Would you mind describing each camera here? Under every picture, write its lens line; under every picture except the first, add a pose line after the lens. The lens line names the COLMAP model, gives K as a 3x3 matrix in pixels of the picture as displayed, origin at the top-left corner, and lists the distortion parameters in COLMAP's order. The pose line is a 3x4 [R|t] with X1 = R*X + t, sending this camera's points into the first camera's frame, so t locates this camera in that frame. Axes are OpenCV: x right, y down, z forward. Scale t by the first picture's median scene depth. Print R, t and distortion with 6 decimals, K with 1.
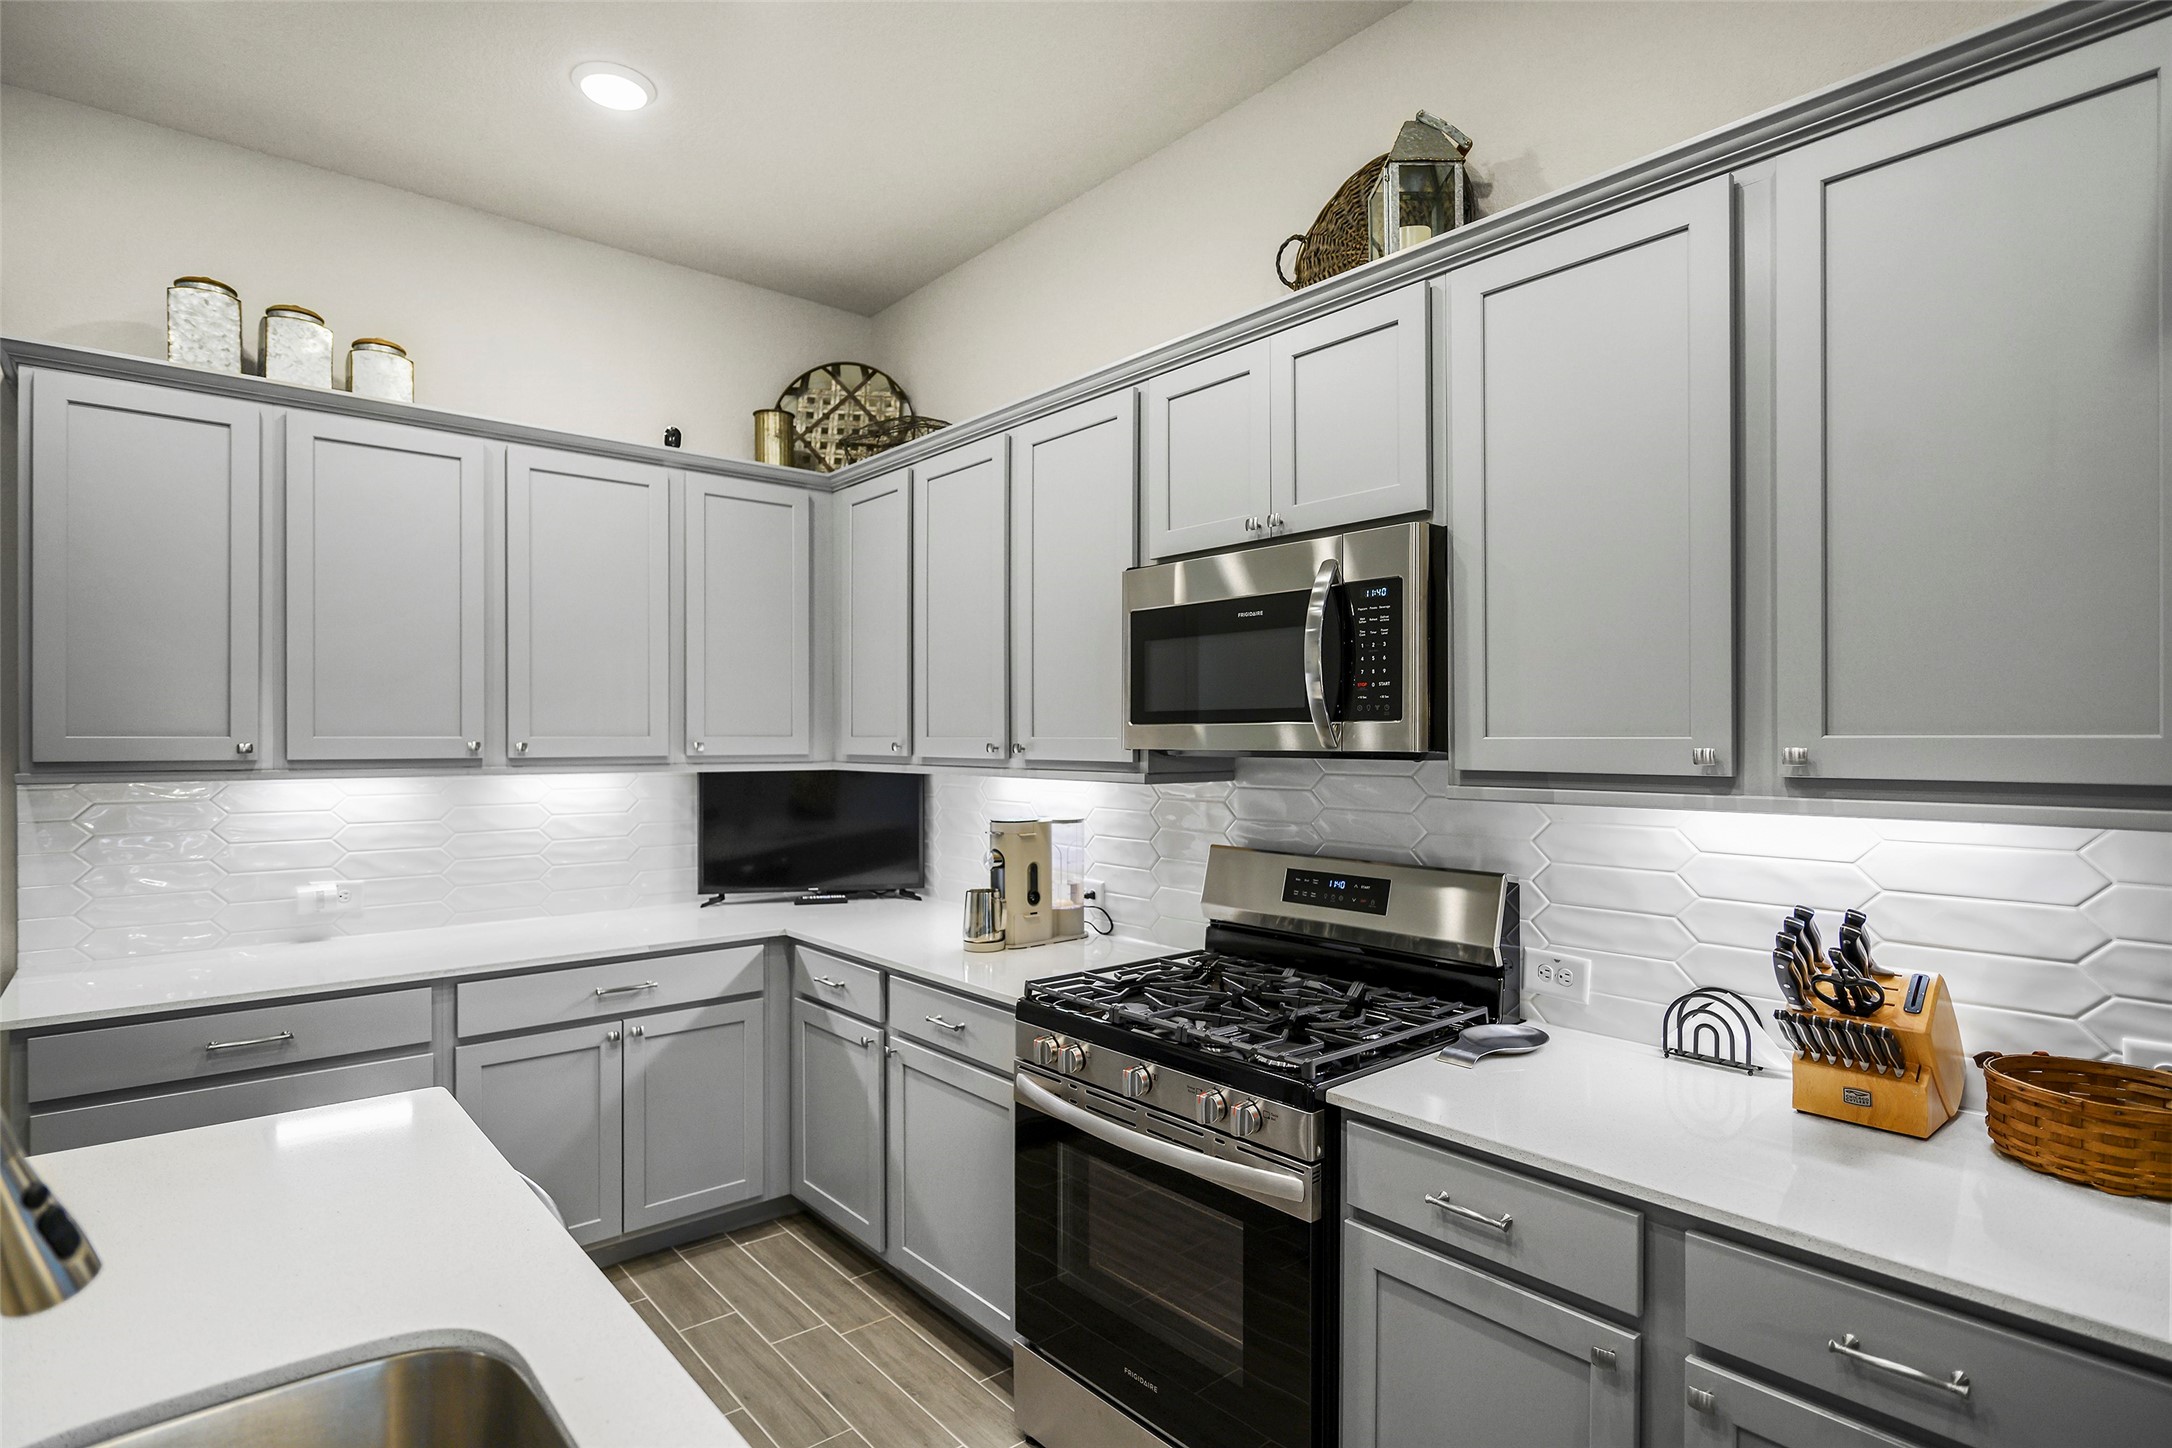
lens RADIAL K [[1100.3, 0, 1080.7], [0, 1100.3, 741.3], [0, 0, 1]] dist [0.001115, 0.000089]
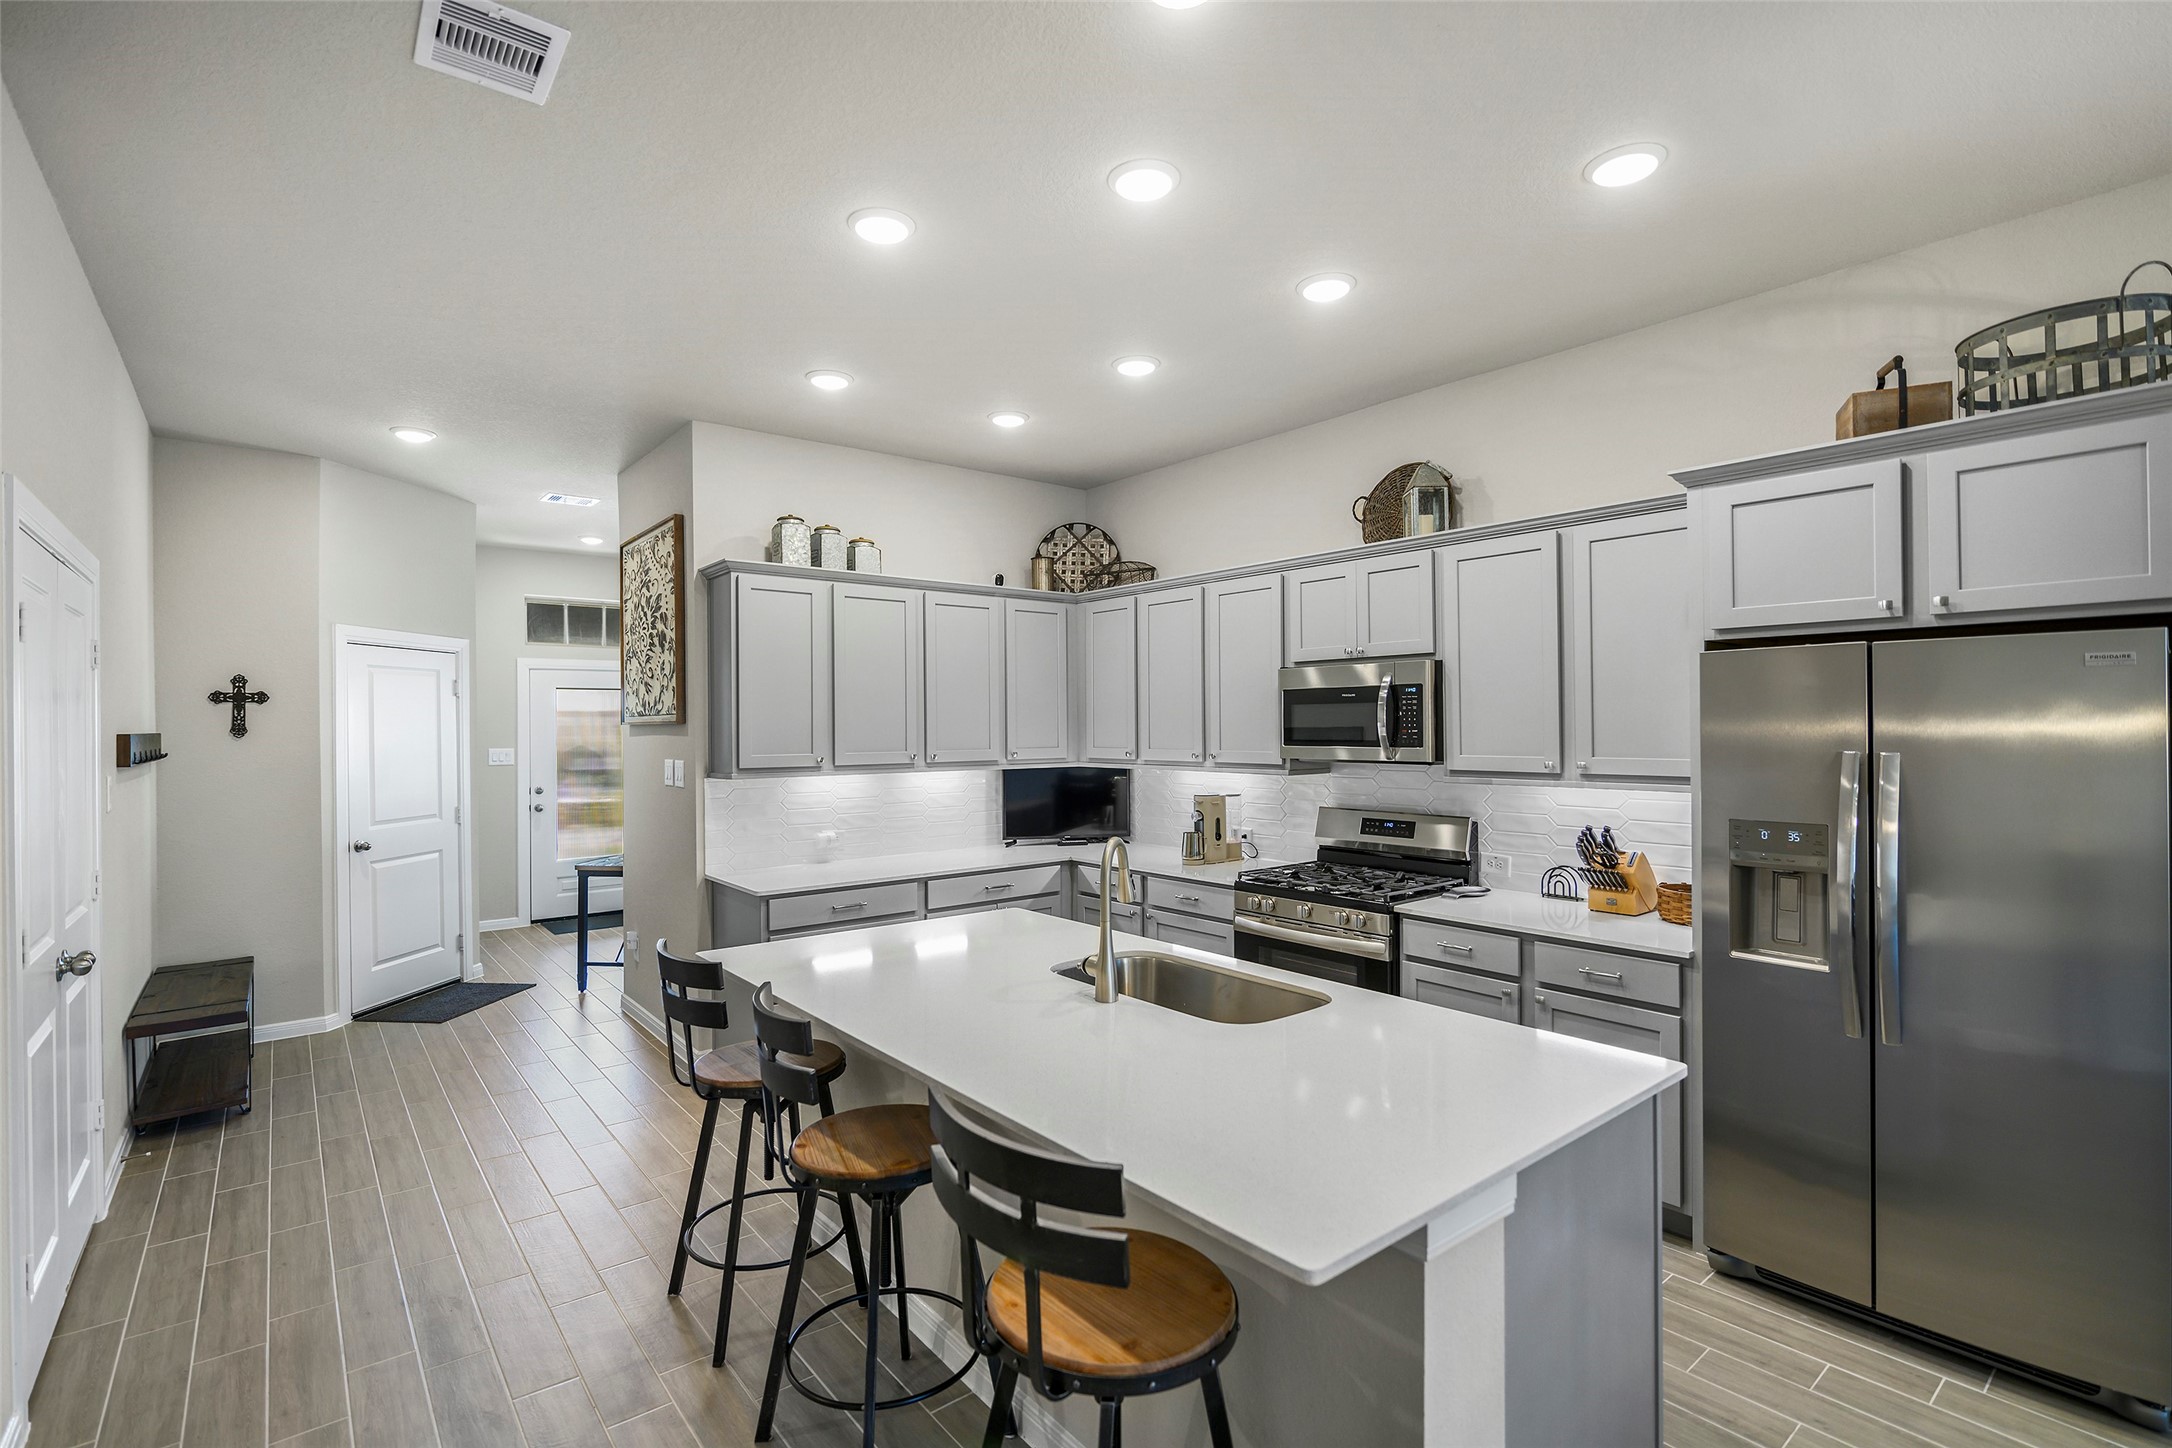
lens RADIAL K [[991.0, 0, 1086.0], [0, 991.0, 724.0], [0, 0, 1]] dist [-0.000510, -0.000014]
pose [[0.999822, -0.007243, -0.017448, -0.298111], [0.007159, 0.999963, -0.004843, -0.051790], [0.017482, 0.004717, 0.999836, -0.855312]]
